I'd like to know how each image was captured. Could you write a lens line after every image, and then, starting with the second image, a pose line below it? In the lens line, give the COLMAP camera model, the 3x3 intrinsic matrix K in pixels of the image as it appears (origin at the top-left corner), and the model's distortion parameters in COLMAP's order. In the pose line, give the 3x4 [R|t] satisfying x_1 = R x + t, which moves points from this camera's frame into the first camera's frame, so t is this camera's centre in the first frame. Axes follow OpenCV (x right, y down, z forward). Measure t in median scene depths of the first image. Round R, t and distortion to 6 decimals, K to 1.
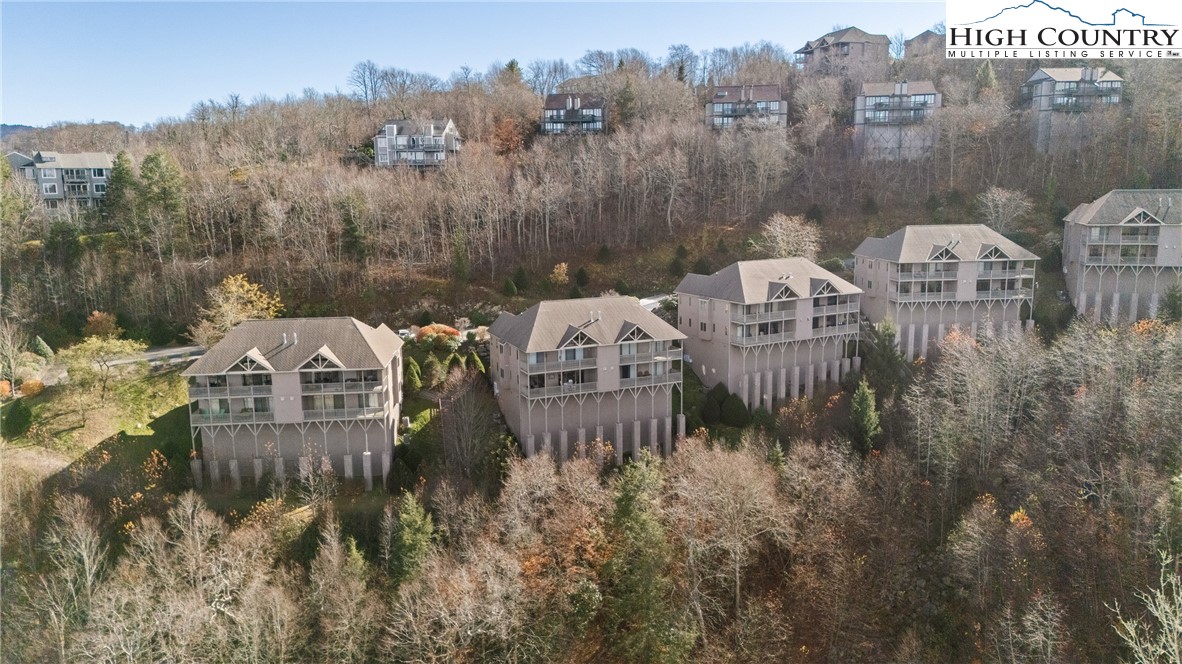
lens RADIAL K [[846.5, 0, 591.0], [0, 846.5, 332.0], [0, 0, 1]] dist [0.084310, -0.084802]
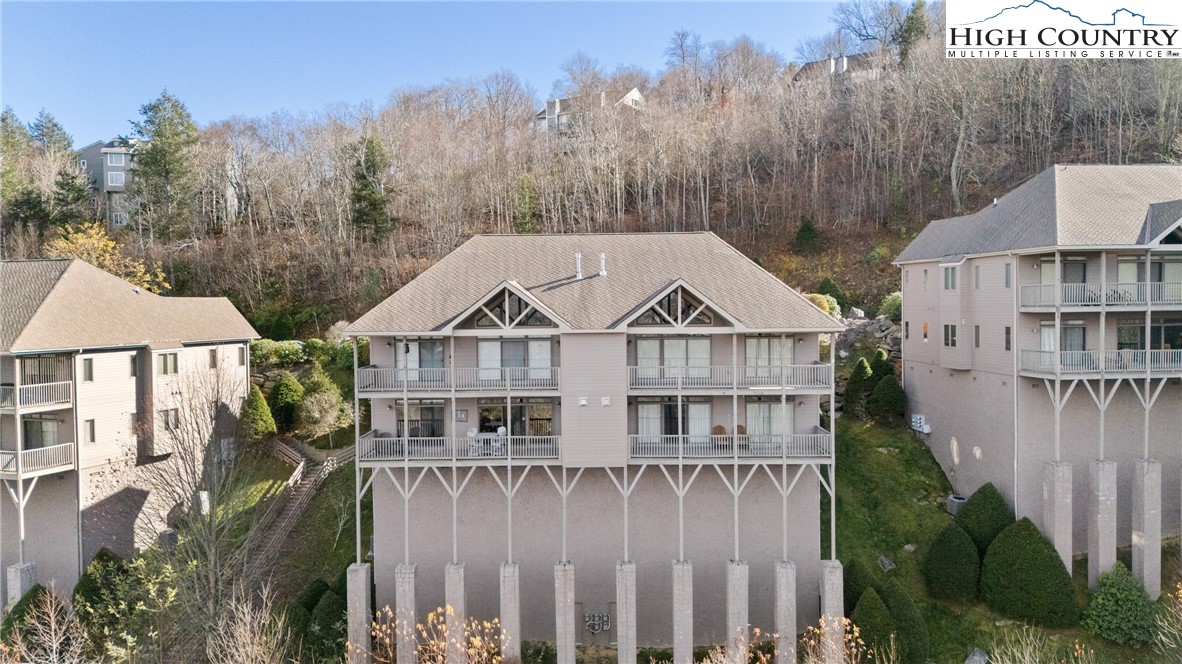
lens RADIAL K [[846.5, 0, 591.0], [0, 846.5, 332.0], [0, 0, 1]] dist [0.084310, -0.084802]
pose [[0.912374, 0.021331, -0.408801, 0.150163], [-0.072048, 0.991420, -0.109066, 0.048381], [0.402967, 0.128962, 0.906083, 0.613272]]
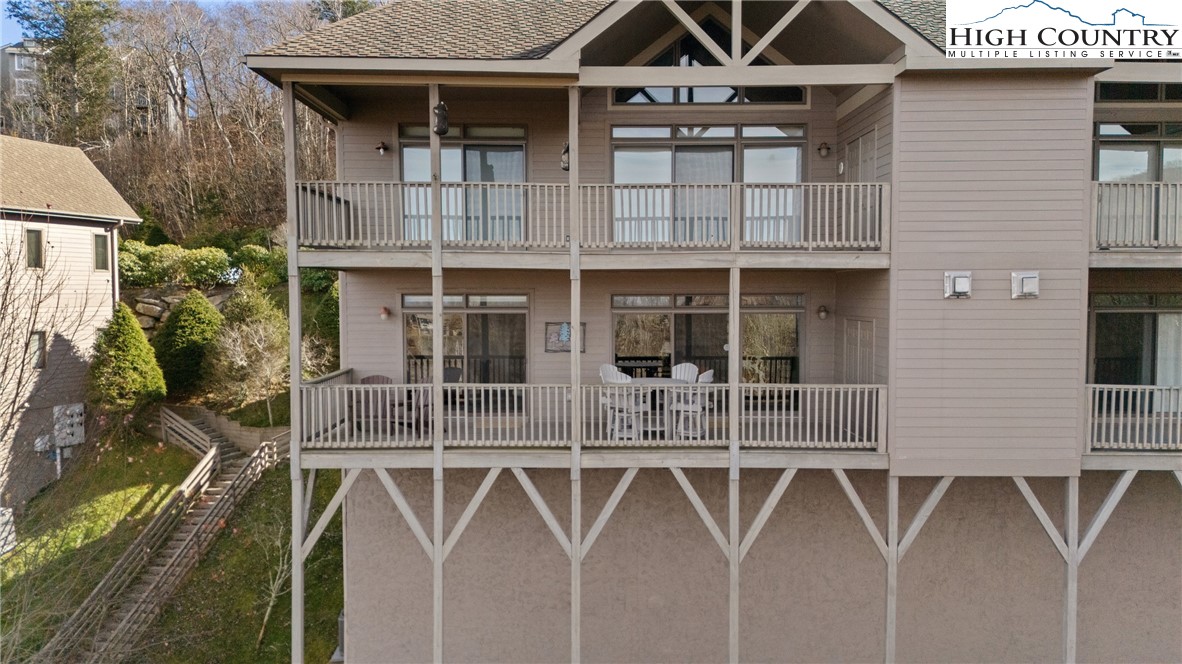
lens RADIAL K [[846.5, 0, 591.0], [0, 846.5, 332.0], [0, 0, 1]] dist [0.084310, -0.084802]
pose [[0.920037, 0.036553, -0.390123, 0.014968], [-0.081310, 0.991777, -0.098830, 0.060795], [0.383302, 0.122648, 0.915444, 0.789774]]
